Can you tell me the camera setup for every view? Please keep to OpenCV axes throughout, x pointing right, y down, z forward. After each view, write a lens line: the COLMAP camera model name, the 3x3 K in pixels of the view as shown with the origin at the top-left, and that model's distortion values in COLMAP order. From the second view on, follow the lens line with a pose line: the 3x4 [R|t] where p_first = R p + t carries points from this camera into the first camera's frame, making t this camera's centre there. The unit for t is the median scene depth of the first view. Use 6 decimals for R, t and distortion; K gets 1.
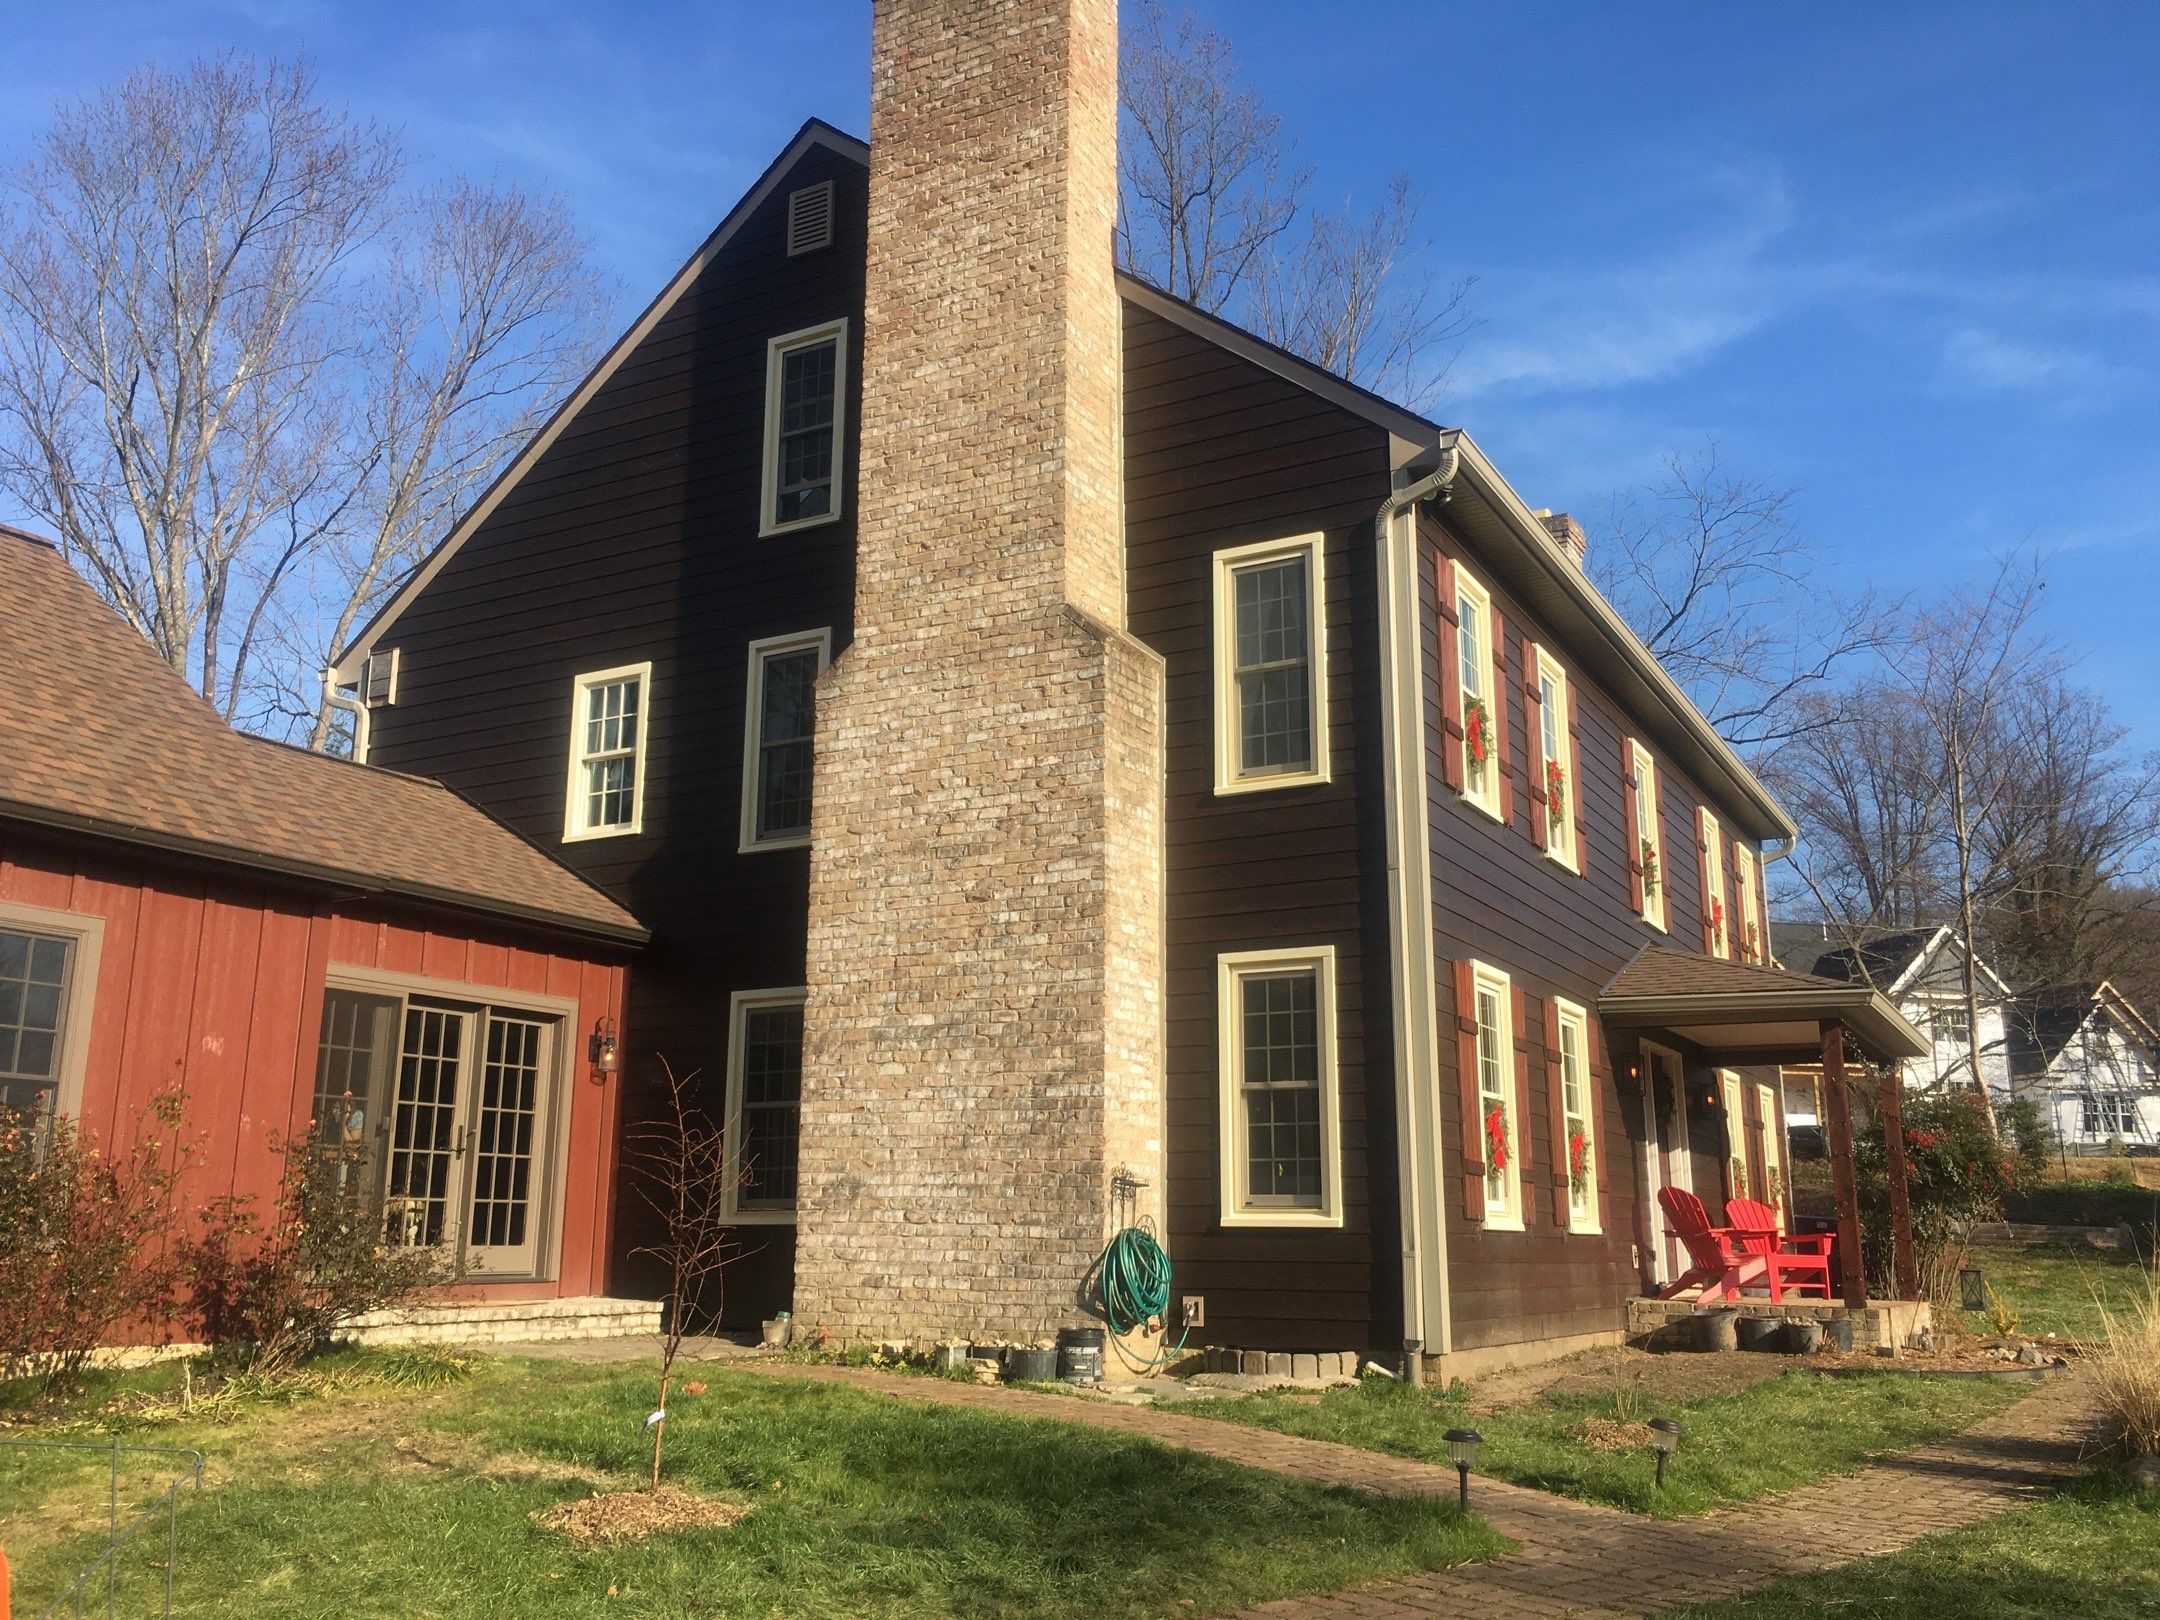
lens RADIAL K [[1807.3, 0, 1074.5], [0, 1807.3, 807.9], [0, 0, 1]] dist [0.067583, -0.084198]
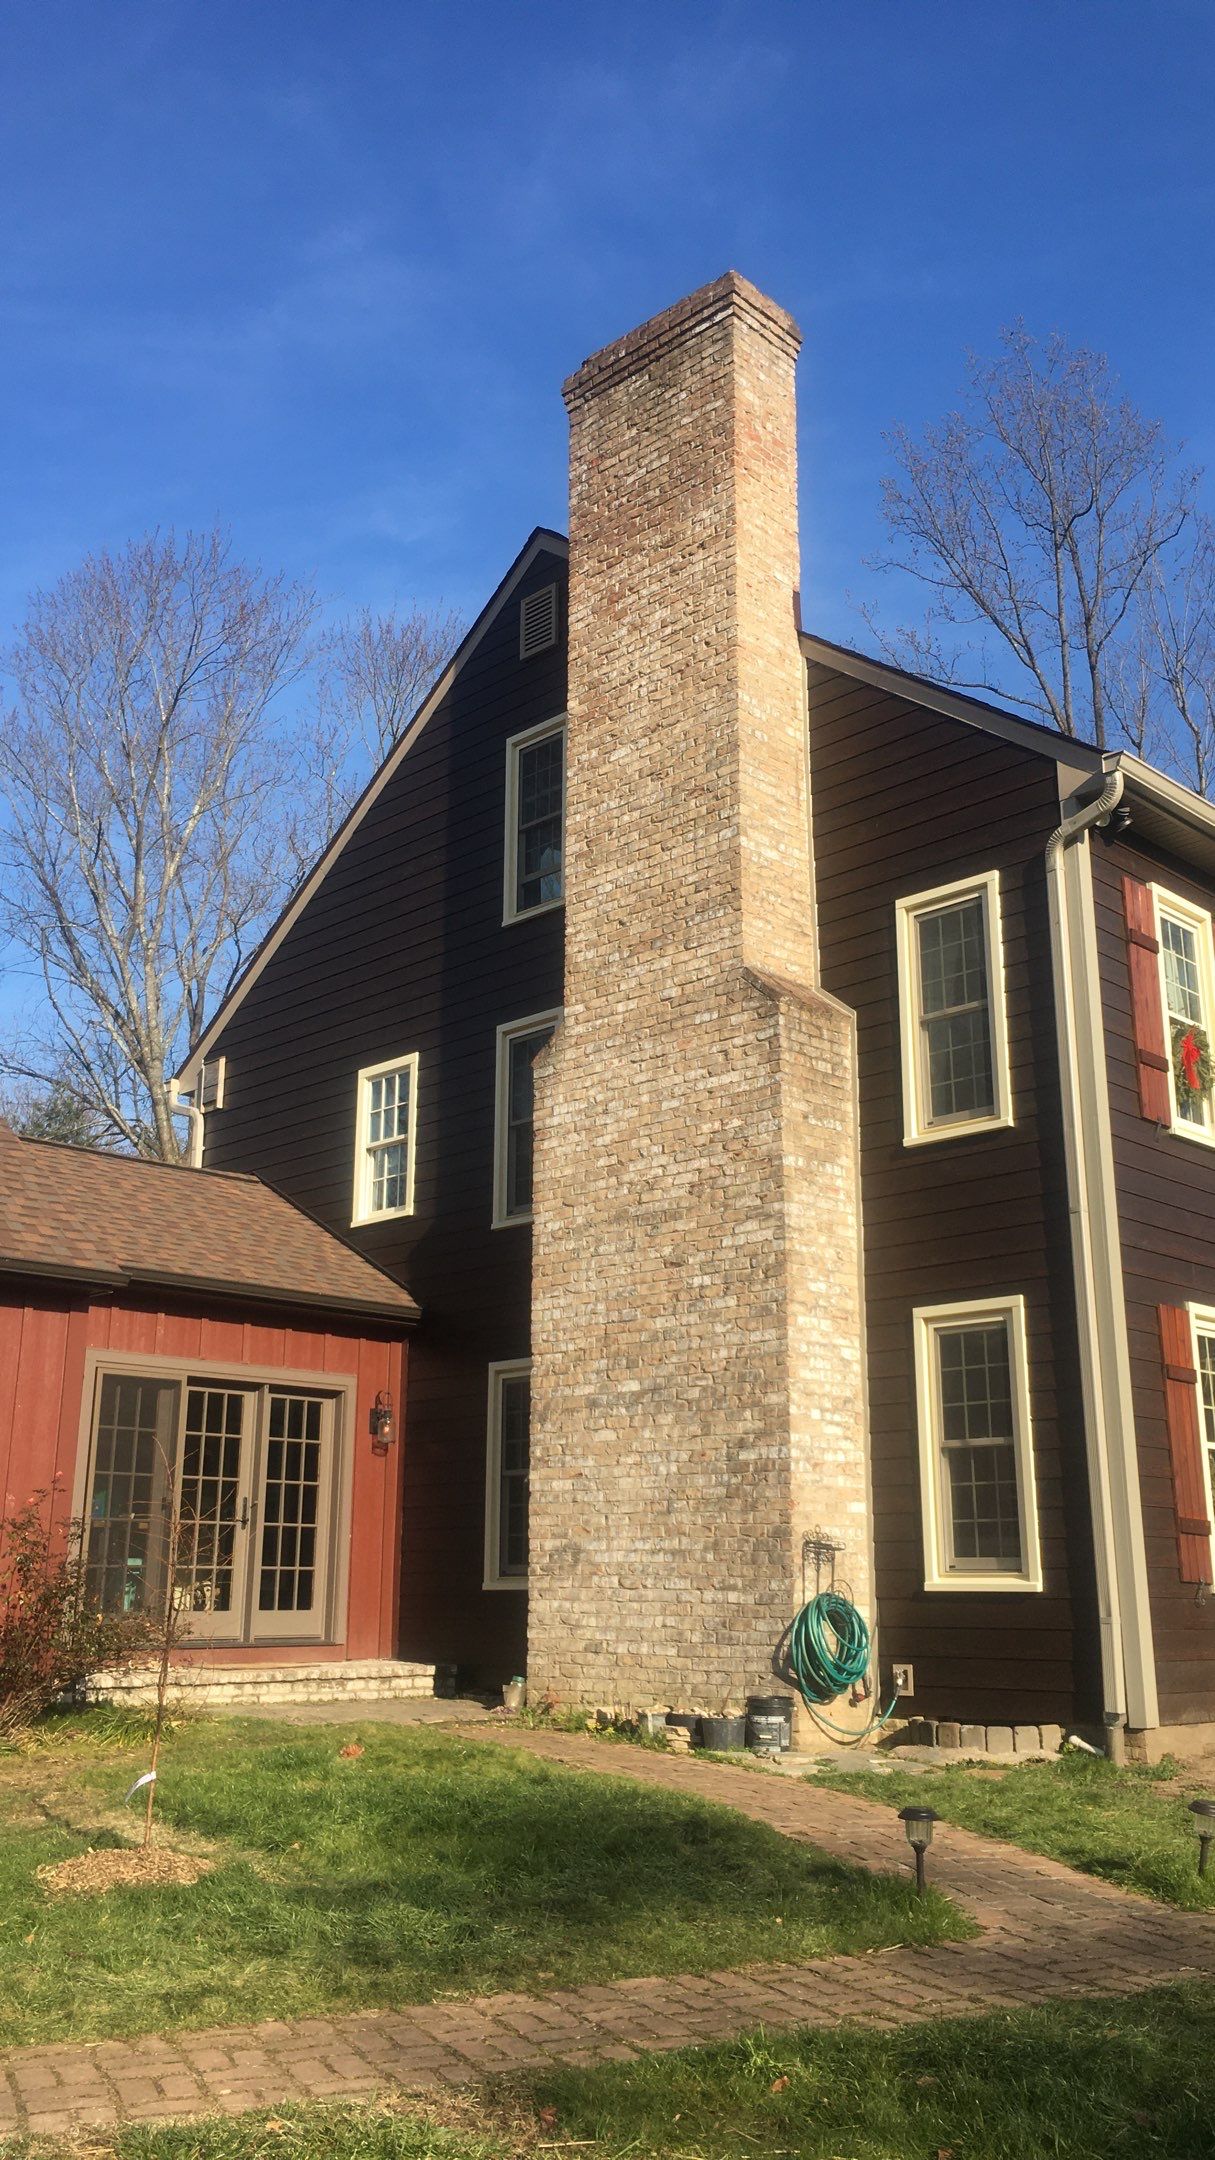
lens RADIAL K [[1806.1, 0, 593.7], [0, 1806.1, 1075.8], [0, 0, 1]] dist [0.061767, -0.046998]
pose [[0.965053, -0.076967, -0.250498, 0.159070], [0.064996, 0.996328, -0.055730, -0.001335], [0.253867, 0.037502, 0.966512, 0.003880]]
